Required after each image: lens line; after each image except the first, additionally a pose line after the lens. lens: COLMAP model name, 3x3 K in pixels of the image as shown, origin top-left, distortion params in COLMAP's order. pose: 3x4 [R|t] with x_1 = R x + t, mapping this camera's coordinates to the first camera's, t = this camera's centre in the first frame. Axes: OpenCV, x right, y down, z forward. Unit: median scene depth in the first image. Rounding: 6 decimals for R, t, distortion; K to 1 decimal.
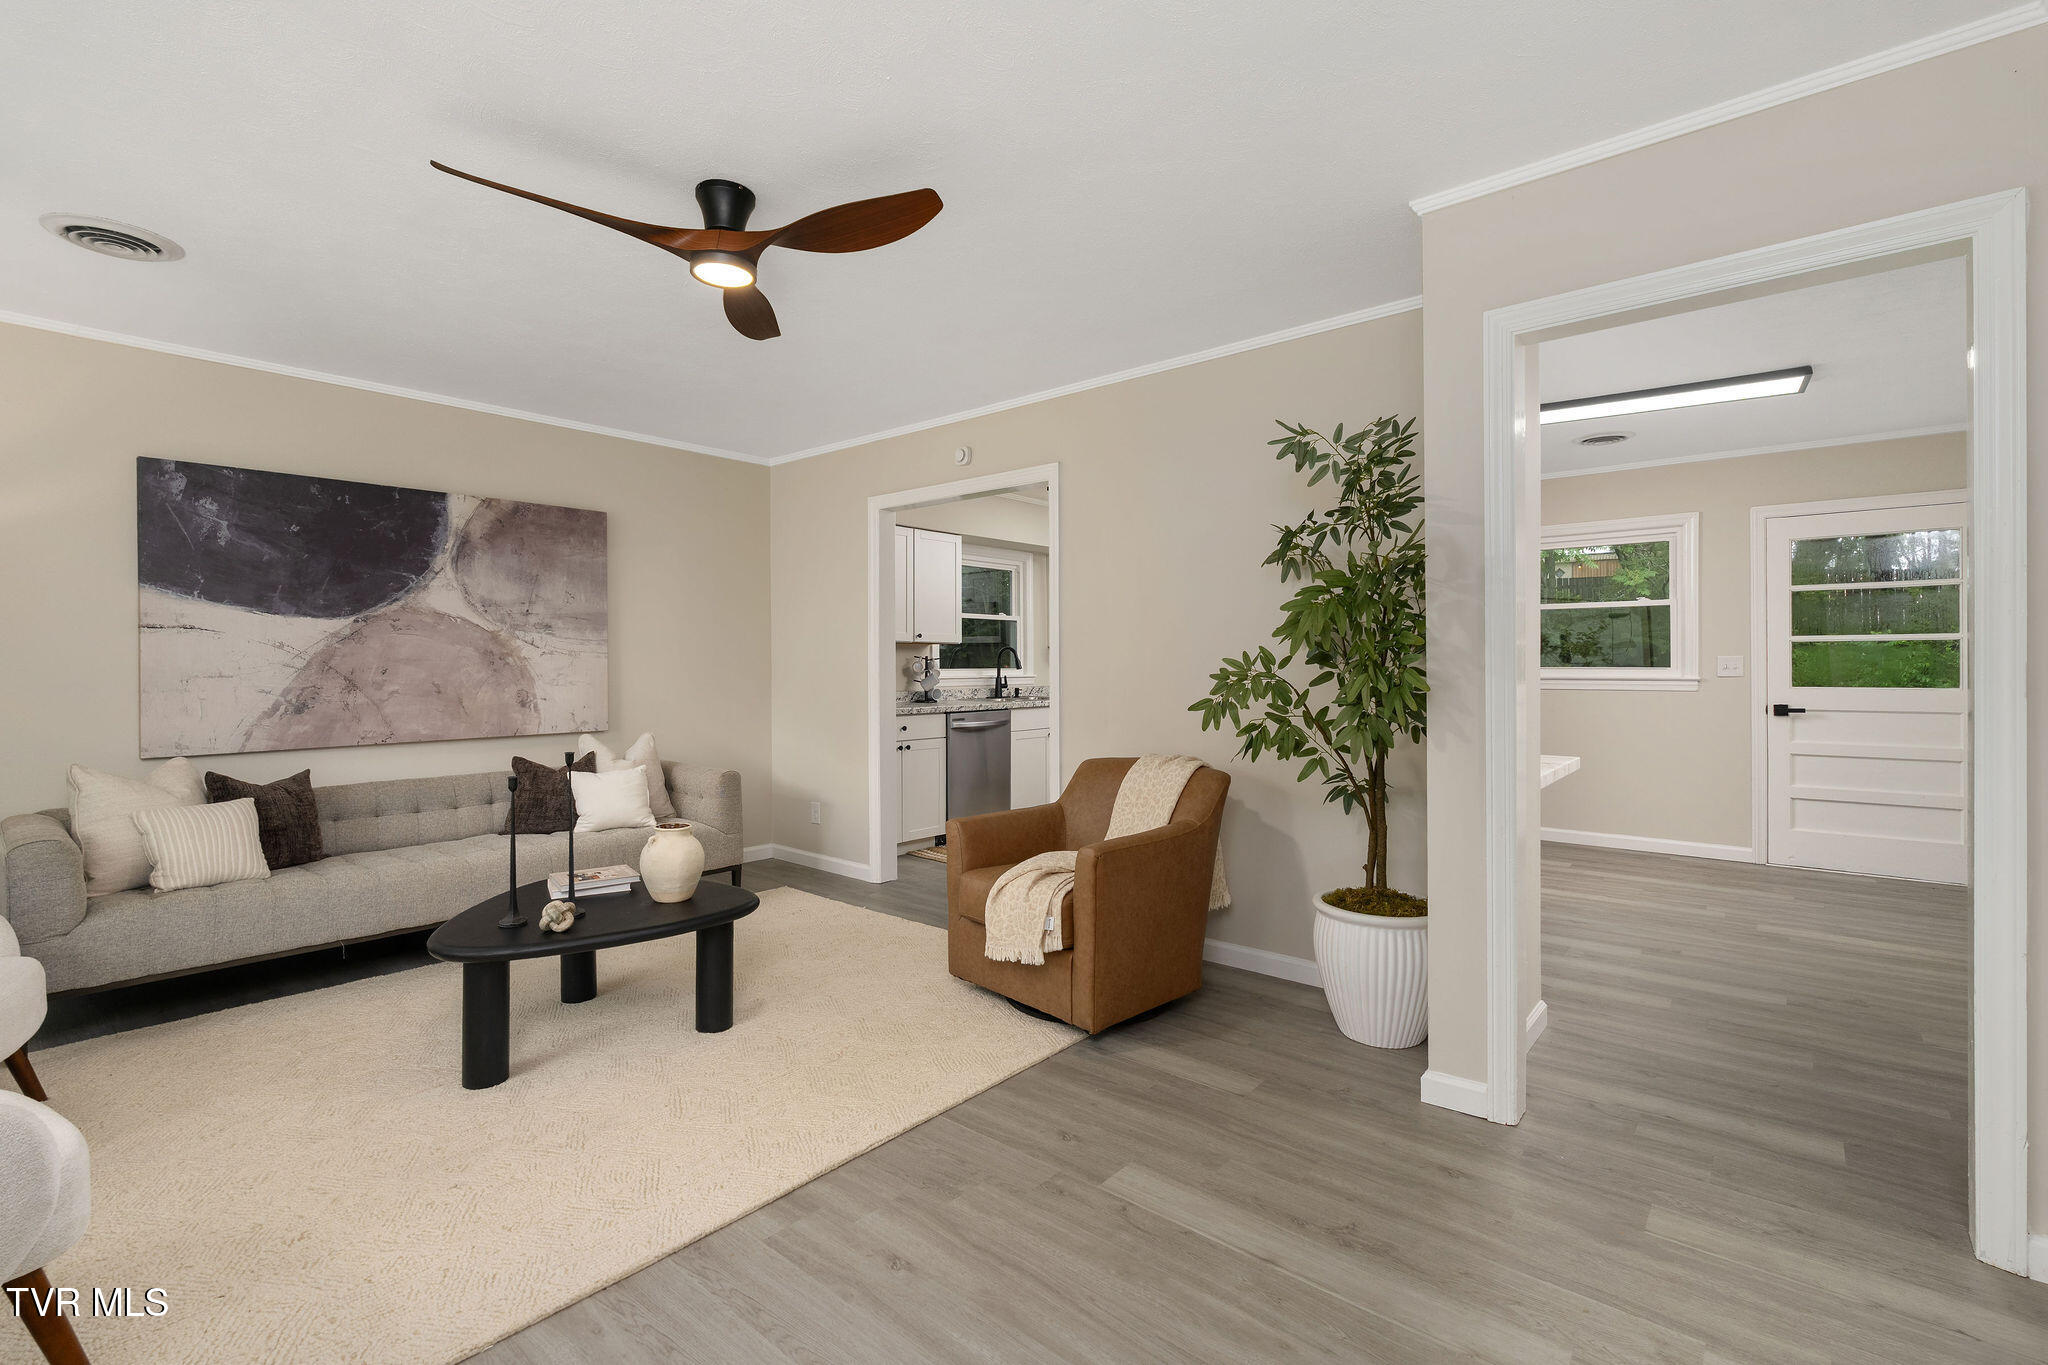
lens RADIAL K [[909.9, 0, 1023.8], [0, 909.9, 666.9], [0, 0, 1]] dist [-0.001968, 0.000257]
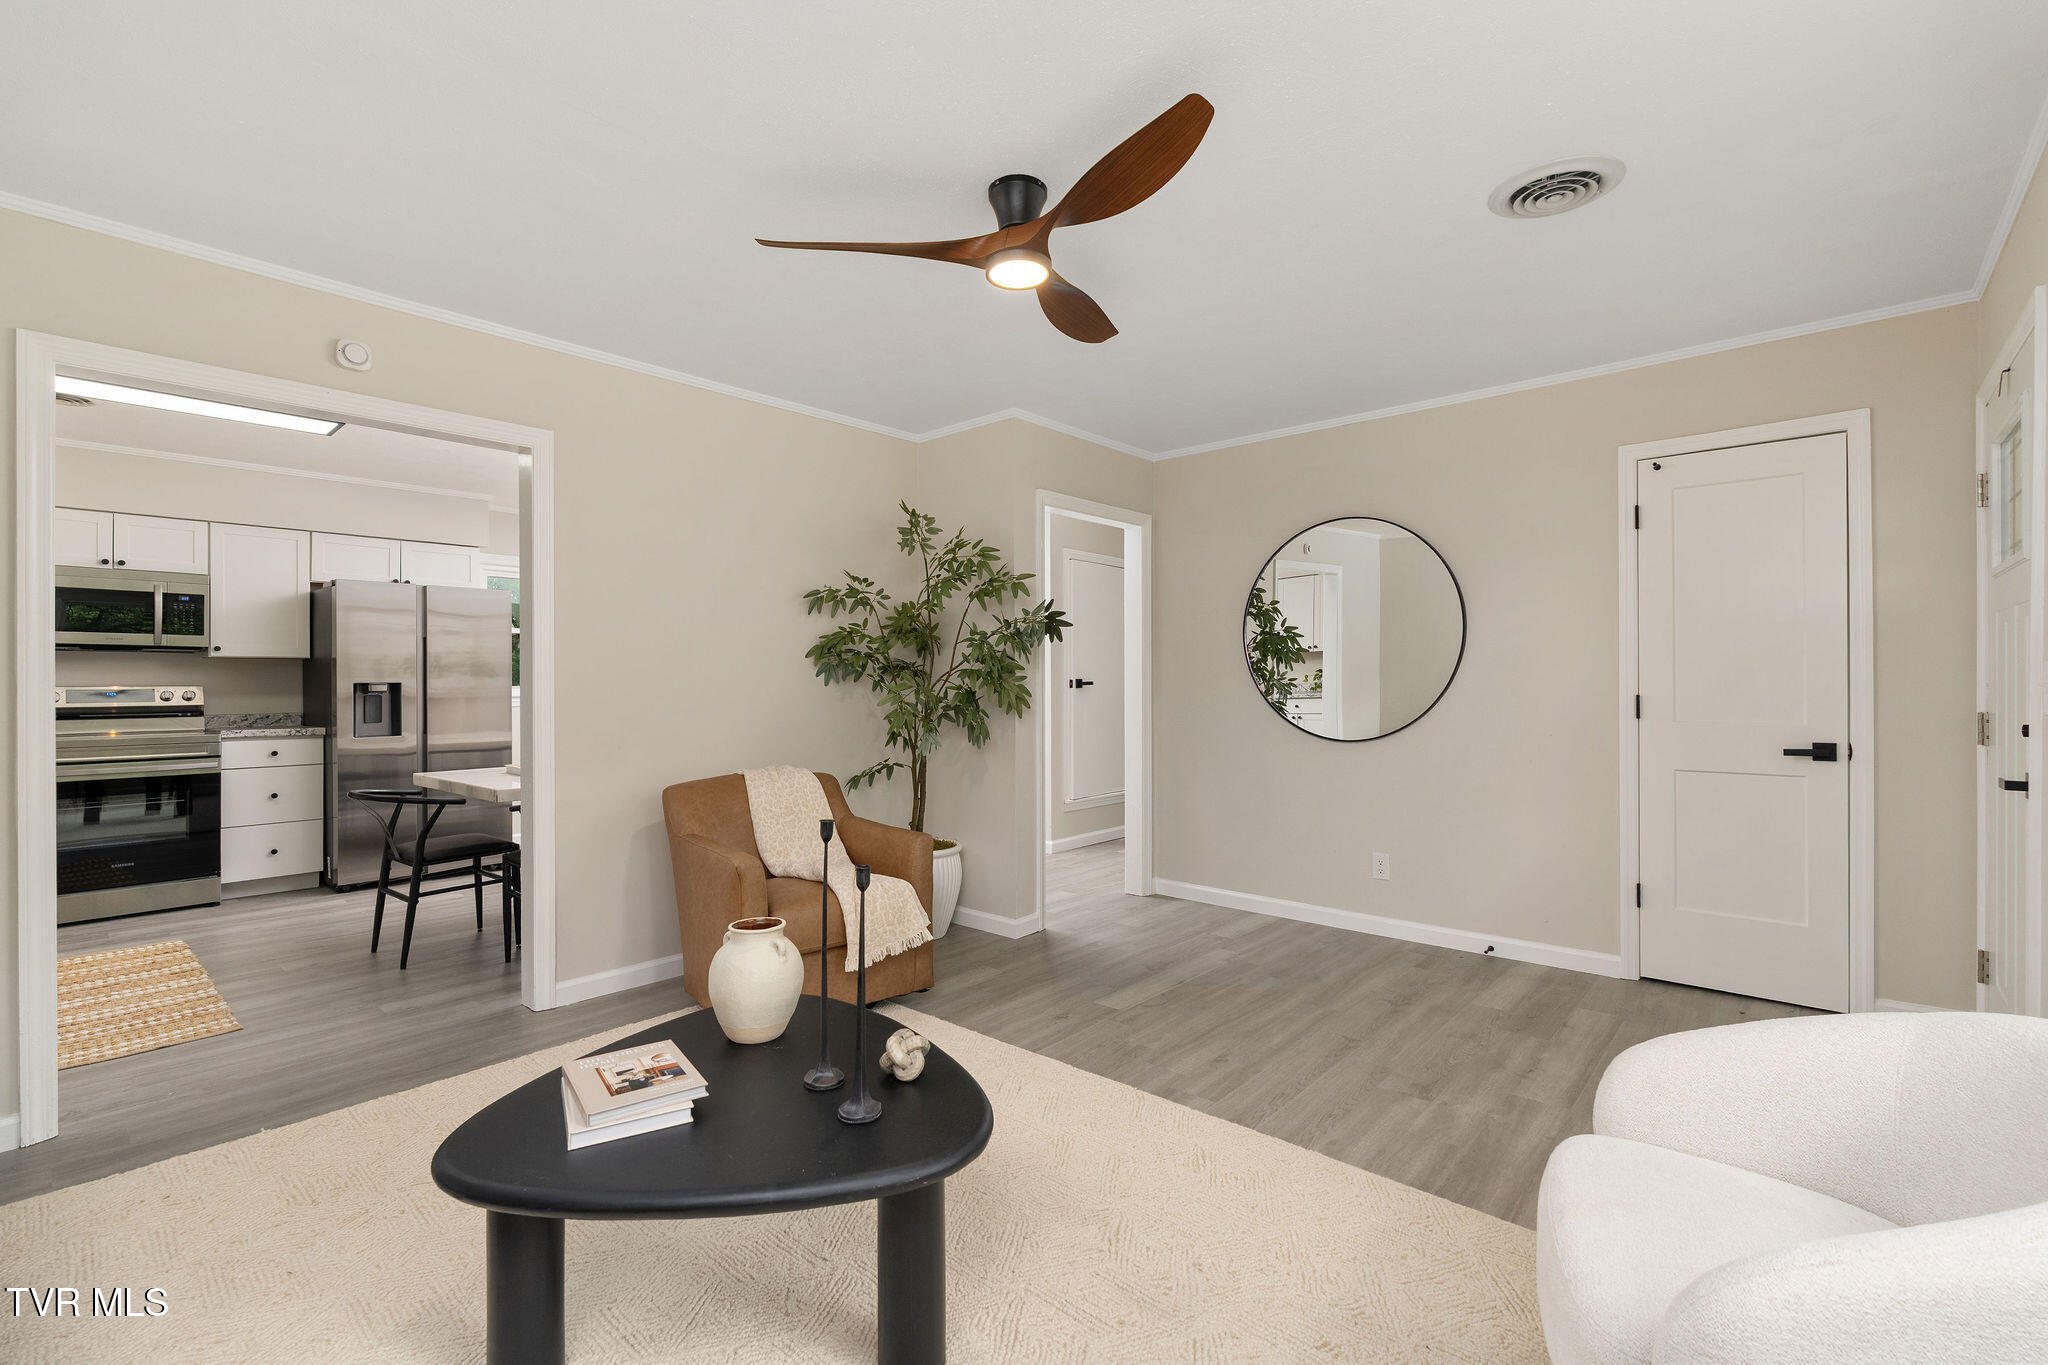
lens RADIAL K [[909.9, 0, 1022.0], [0, 909.9, 678.2], [0, 0, 1]] dist [-0.001968, 0.000257]
pose [[0.029460, 0.001690, 0.999565, -0.761848], [0.009004, 0.999958, -0.001956, -0.001136], [-0.999525, 0.009058, 0.029443, 0.571597]]
